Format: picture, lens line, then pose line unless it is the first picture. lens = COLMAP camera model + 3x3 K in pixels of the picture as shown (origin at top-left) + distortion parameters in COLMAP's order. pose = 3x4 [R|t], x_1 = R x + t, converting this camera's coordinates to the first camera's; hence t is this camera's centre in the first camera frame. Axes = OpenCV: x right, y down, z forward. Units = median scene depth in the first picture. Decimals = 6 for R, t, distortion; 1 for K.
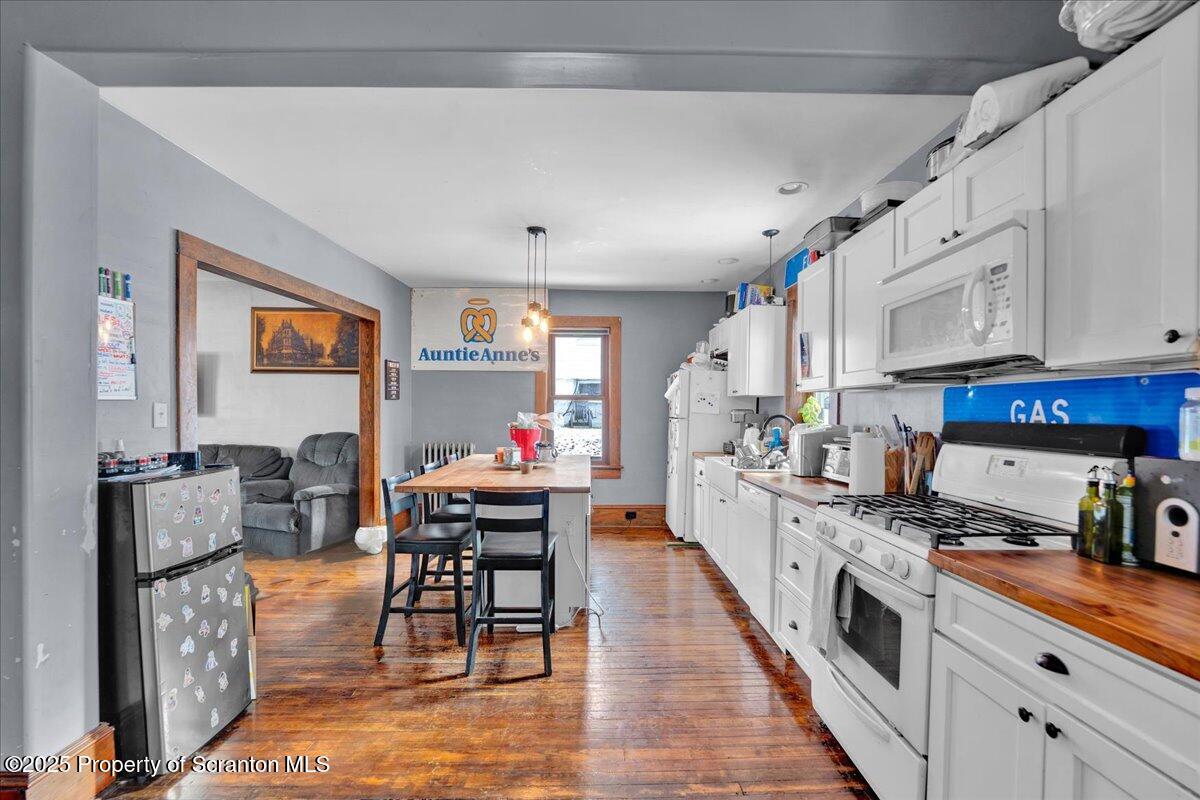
lens RADIAL K [[518.8, 0, 607.8], [0, 518.8, 397.4], [0, 0, 1]] dist [-0.024829, 0.000552]
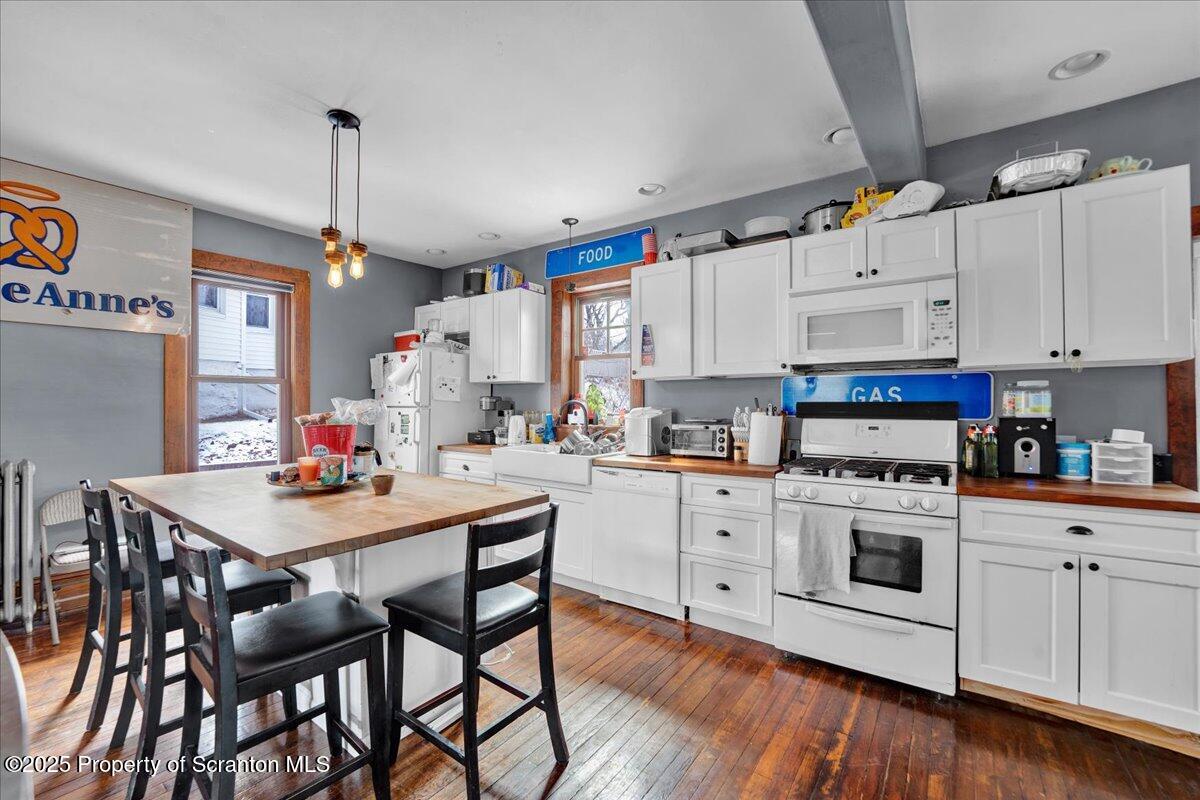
lens RADIAL K [[480.4, 0, 644.8], [0, 480.4, 389.5], [0, 0, 1]] dist [-0.025672, 0.000113]
pose [[0.597693, 0.010301, 0.801659, -0.466346], [-0.014015, 0.999899, -0.002399, 0.015656], [-0.801603, -0.009801, 0.597777, 0.419345]]
